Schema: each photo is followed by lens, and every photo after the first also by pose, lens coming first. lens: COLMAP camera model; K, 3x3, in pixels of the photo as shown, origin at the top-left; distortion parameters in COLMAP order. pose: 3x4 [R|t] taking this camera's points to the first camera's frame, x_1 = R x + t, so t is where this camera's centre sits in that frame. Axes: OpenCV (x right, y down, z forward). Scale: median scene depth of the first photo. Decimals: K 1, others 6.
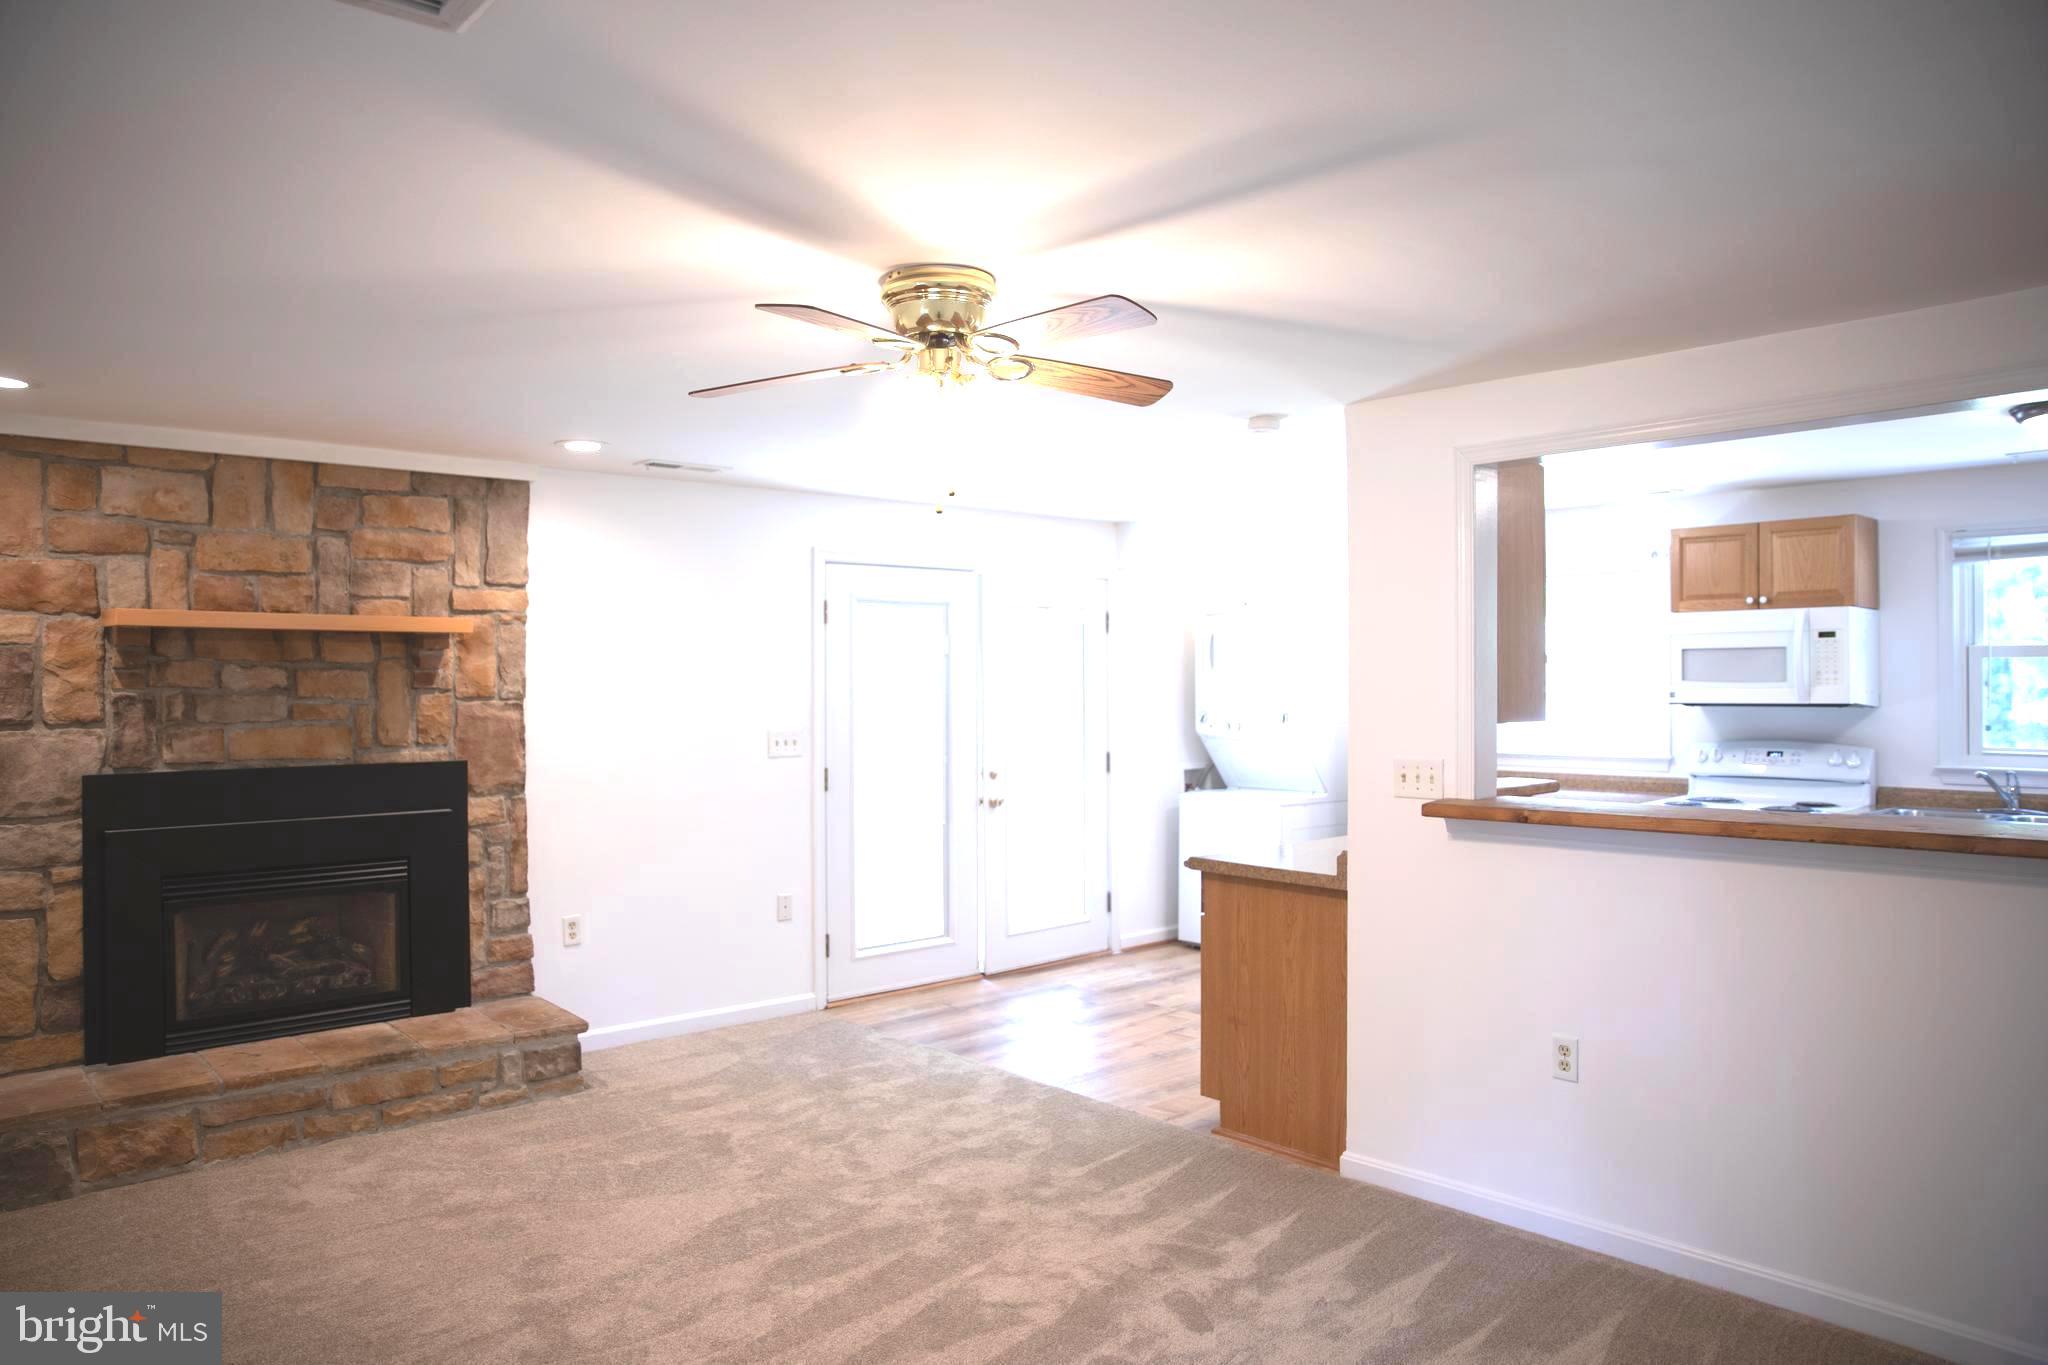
lens RADIAL K [[1411.2, 0, 1024.0], [0, 1411.2, 682.5], [0, 0, 1]] dist [-0.080922, 0.069523]
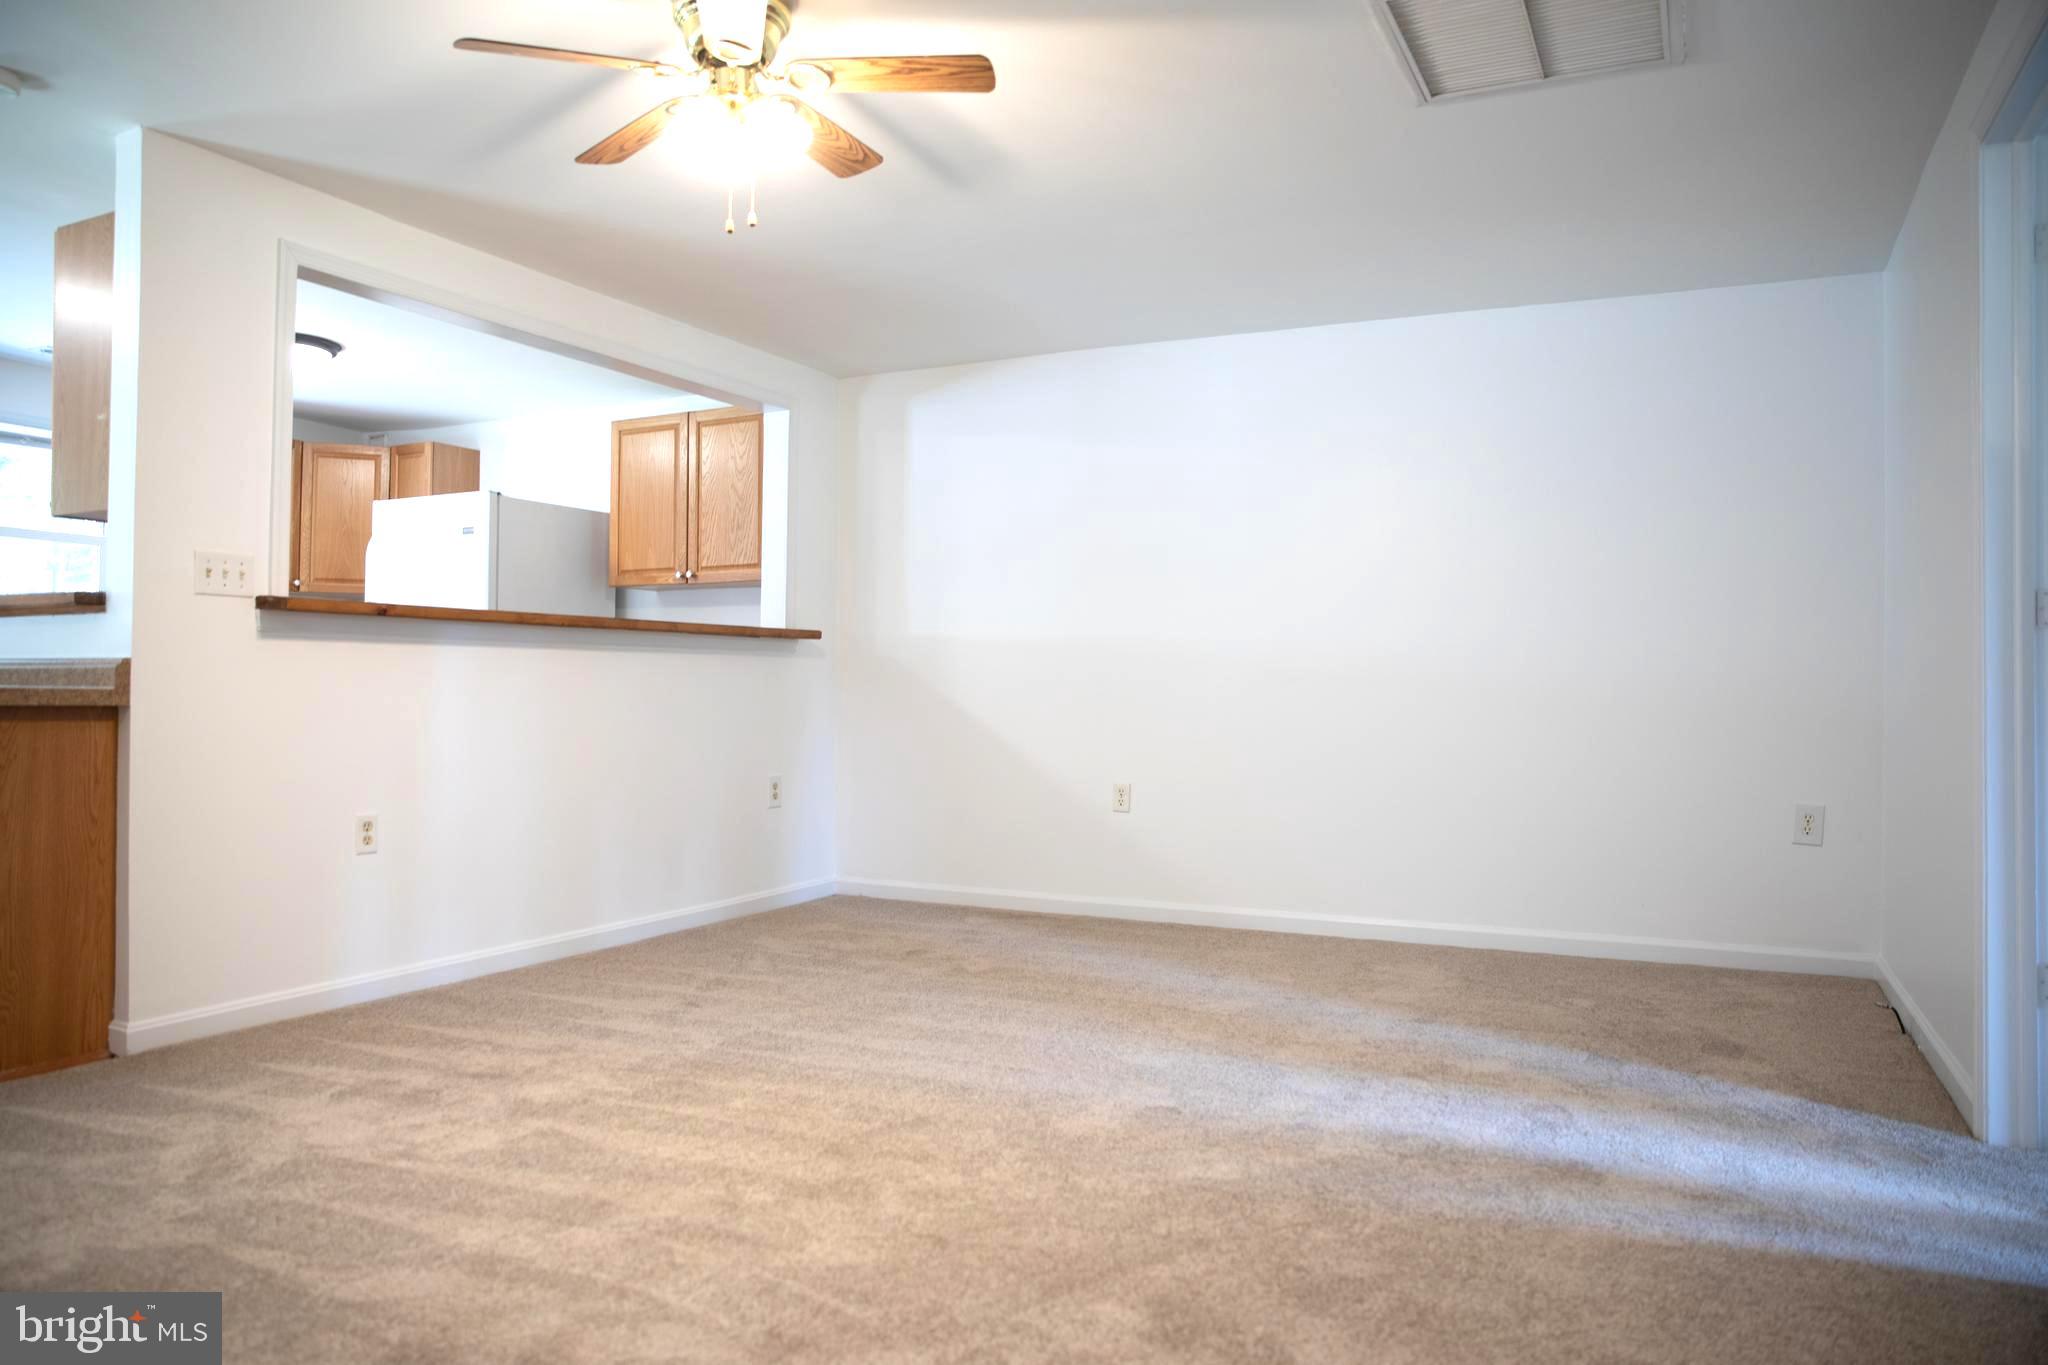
lens RADIAL K [[1411.2, 0, 1024.0], [0, 1411.2, 682.5], [0, 0, 1]] dist [-0.080922, 0.069523]
pose [[-0.377940, 0.008423, 0.925792, -0.748913], [-0.001678, 0.999951, -0.009782, 0.146596], [-0.925829, -0.005250, -0.377907, 0.850384]]
